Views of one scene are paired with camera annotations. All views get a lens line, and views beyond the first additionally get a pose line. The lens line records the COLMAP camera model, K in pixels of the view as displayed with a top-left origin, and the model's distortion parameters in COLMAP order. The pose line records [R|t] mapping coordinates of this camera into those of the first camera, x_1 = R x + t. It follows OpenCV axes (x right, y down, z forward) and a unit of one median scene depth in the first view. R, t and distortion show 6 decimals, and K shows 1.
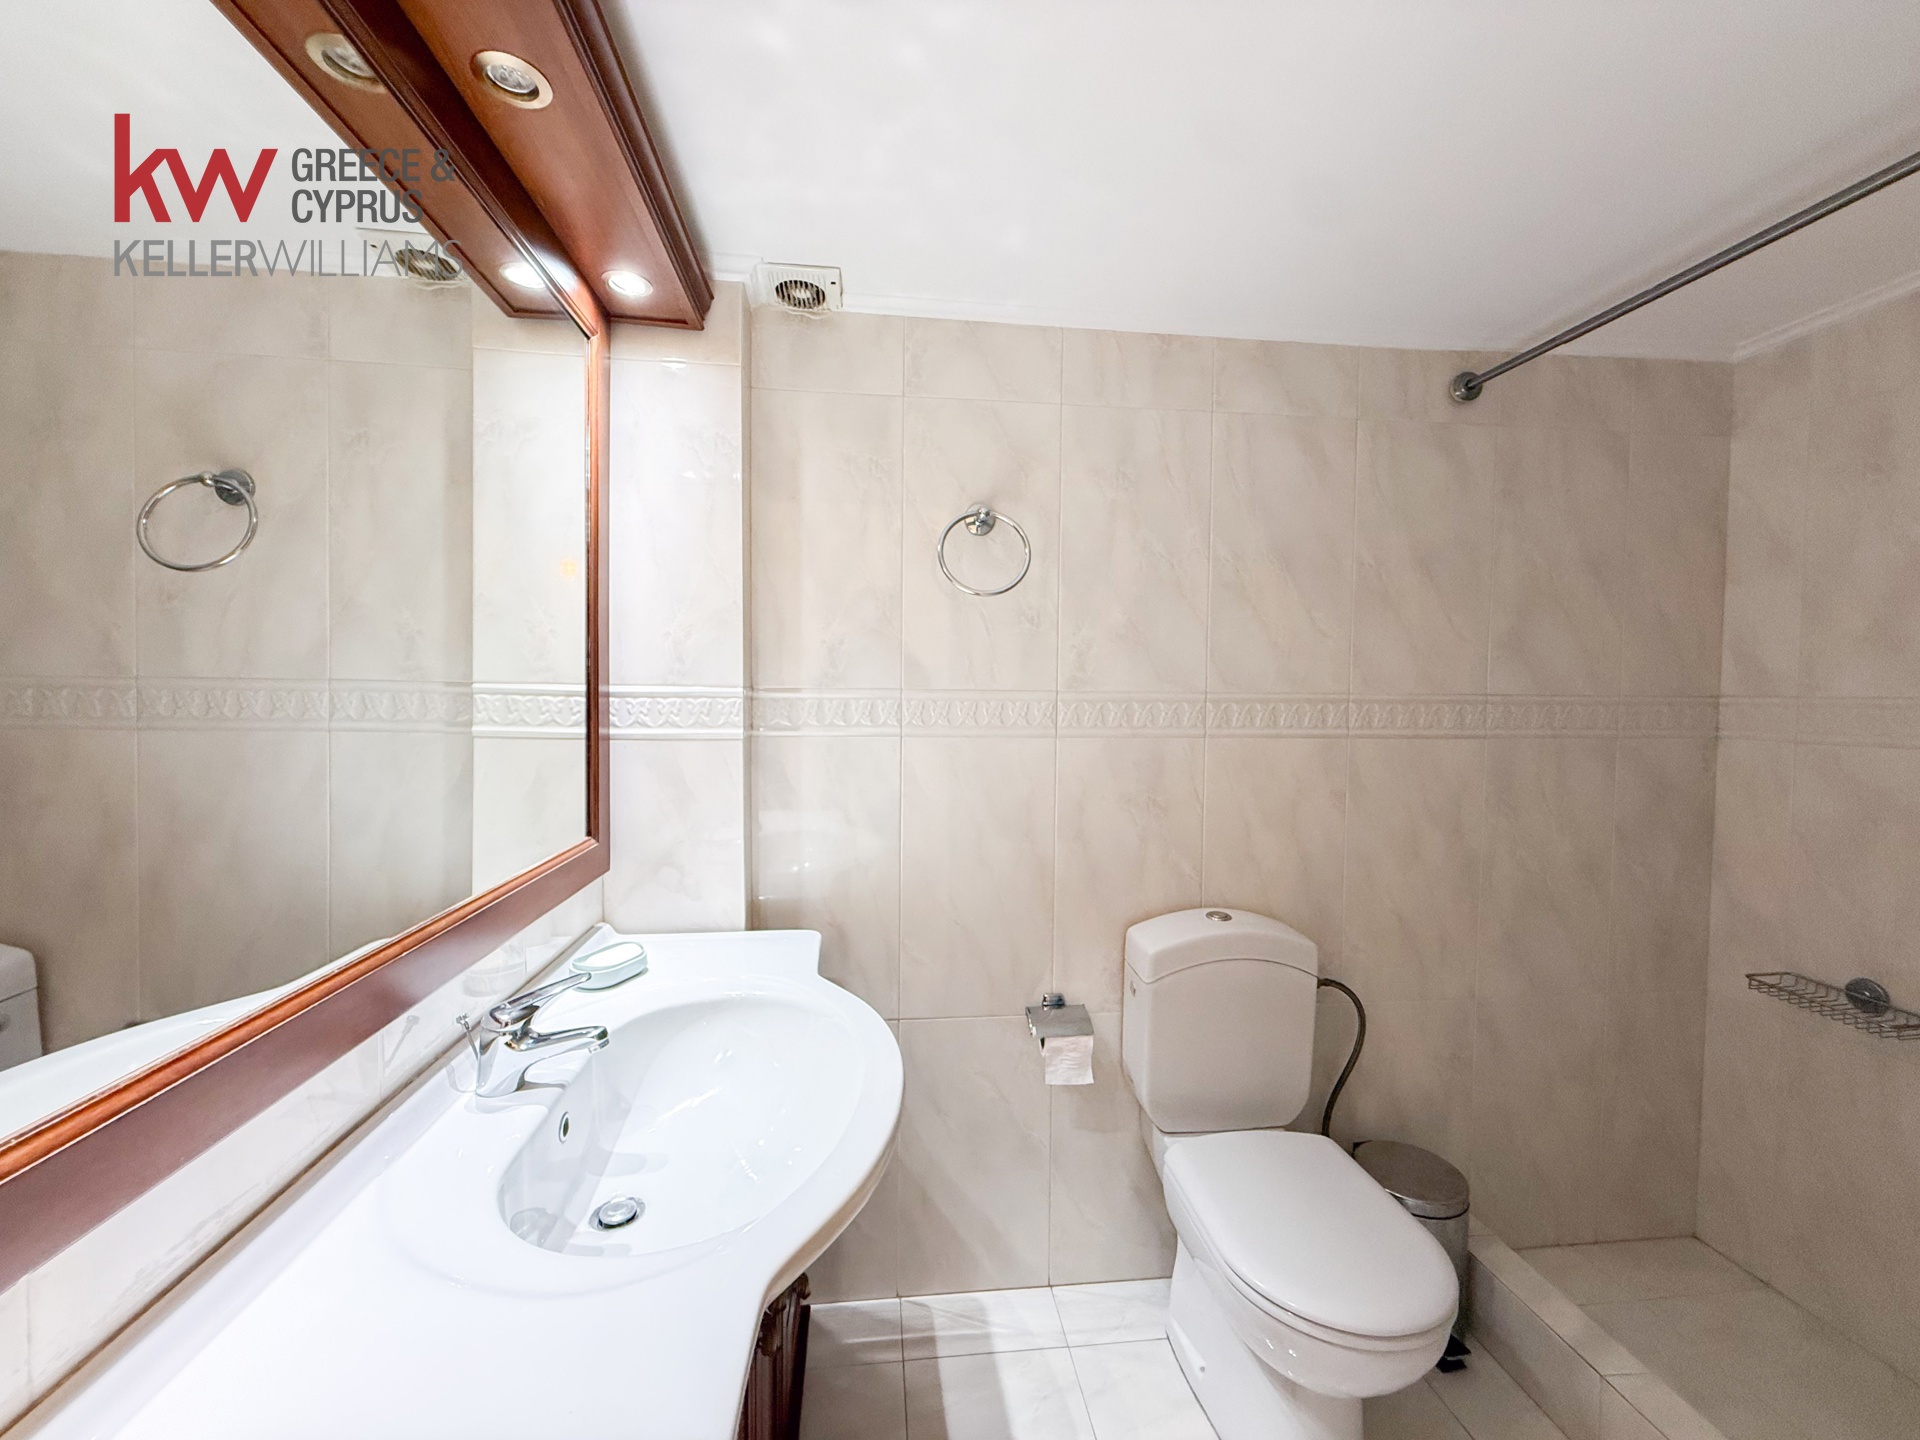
lens RADIAL K [[763.2, 0, 956.9], [0, 763.2, 716.6], [0, 0, 1]] dist [0.000293, -0.000181]
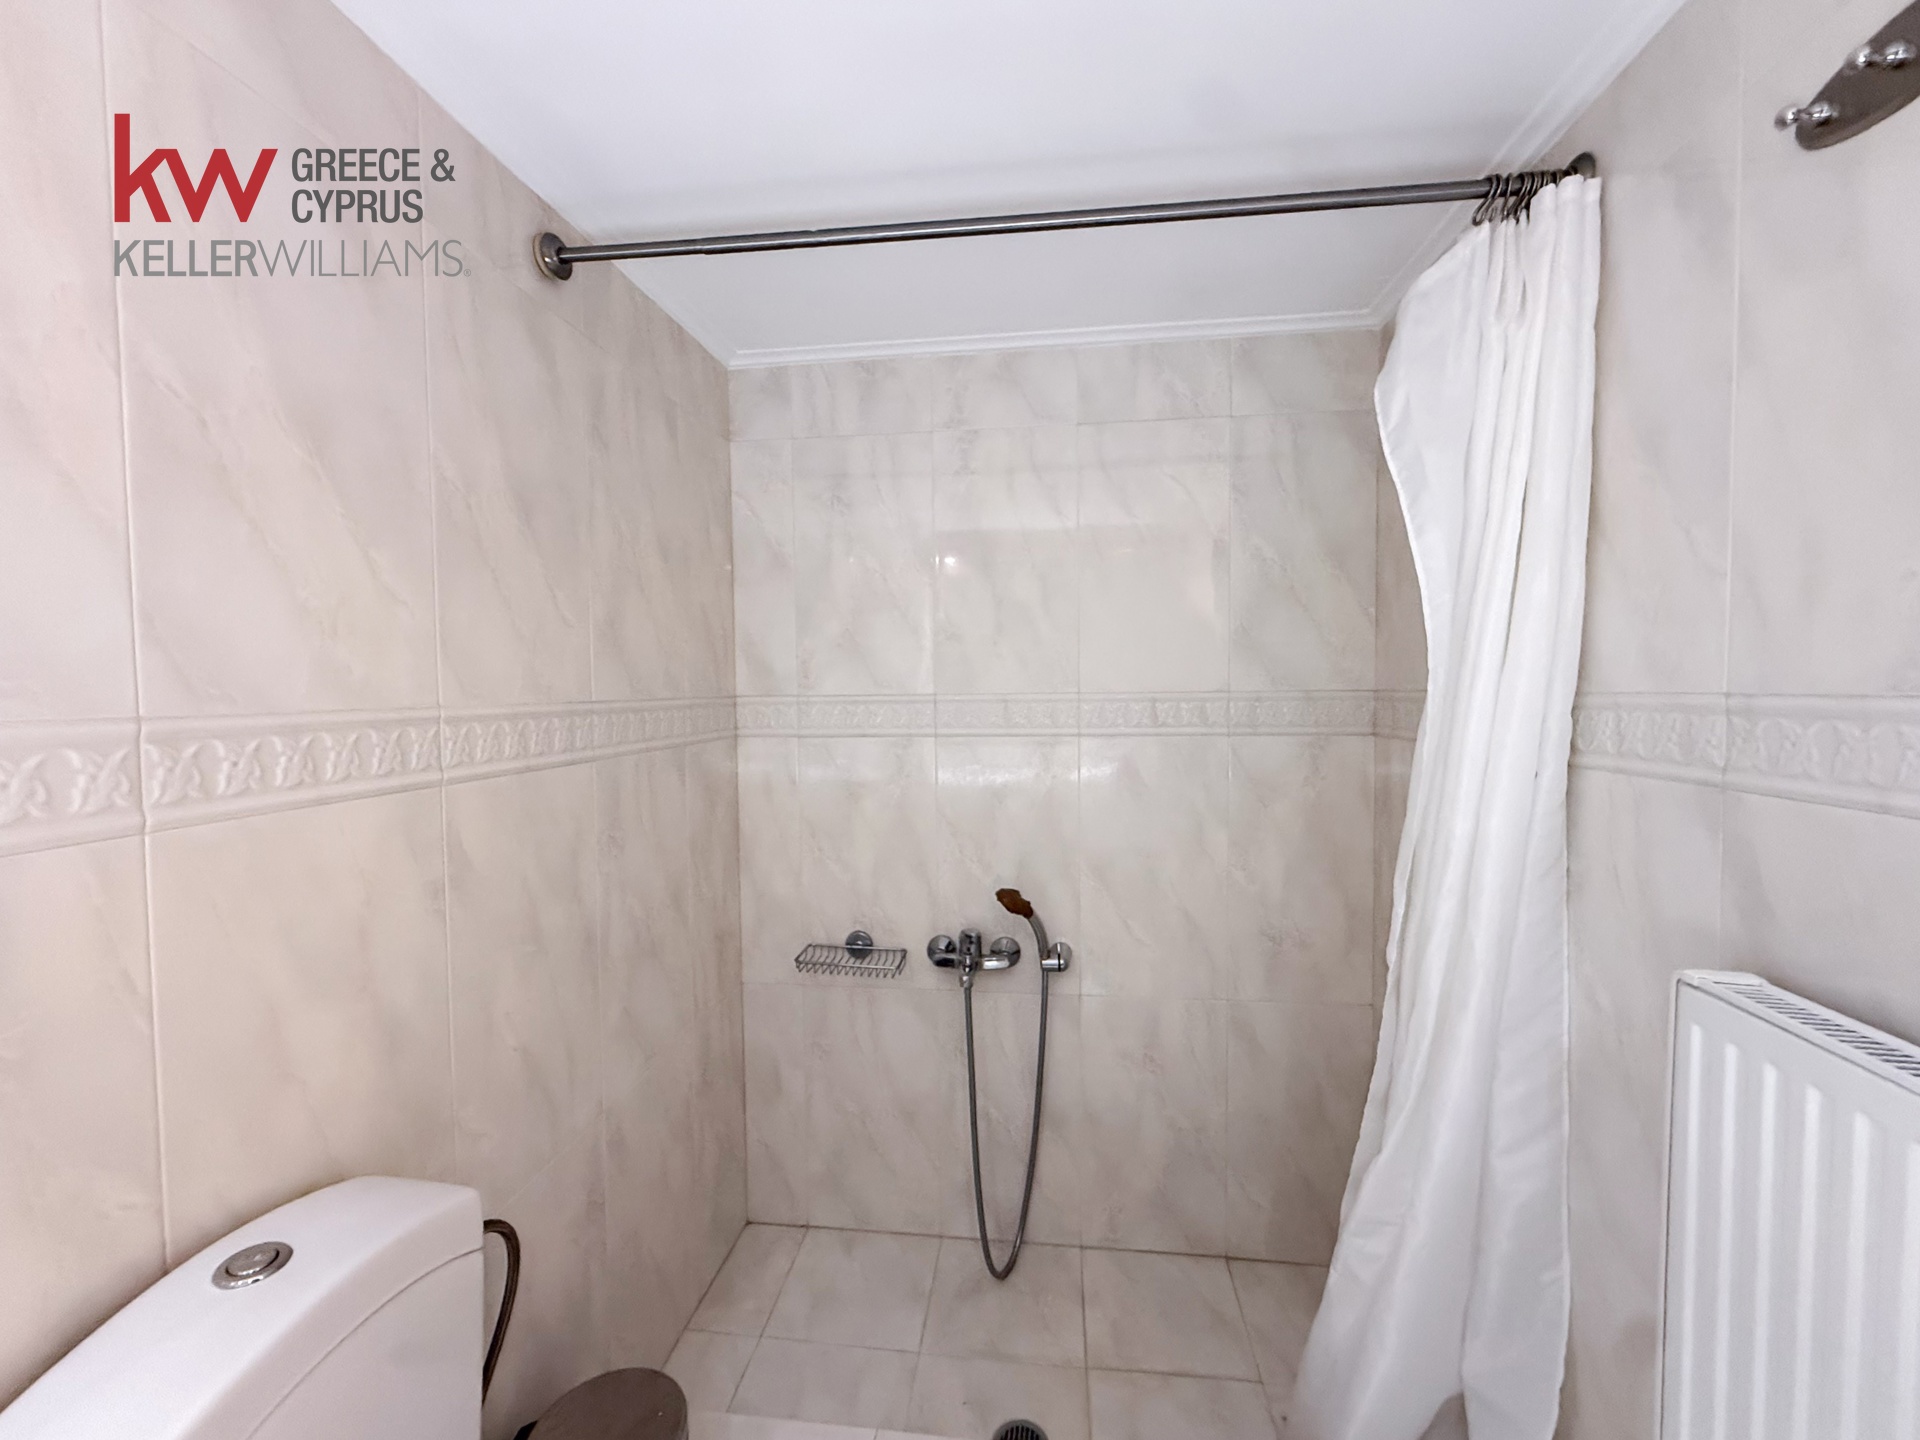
lens RADIAL K [[797.7, 0, 960.7], [0, 797.7, 724.6], [0, 0, 1]] dist [-0.003537, 0.000105]
pose [[0.237267, -0.056061, 0.969826, 0.034059], [0.031773, 0.998247, 0.049931, -0.034303], [-0.970925, 0.018967, 0.238632, 0.485141]]
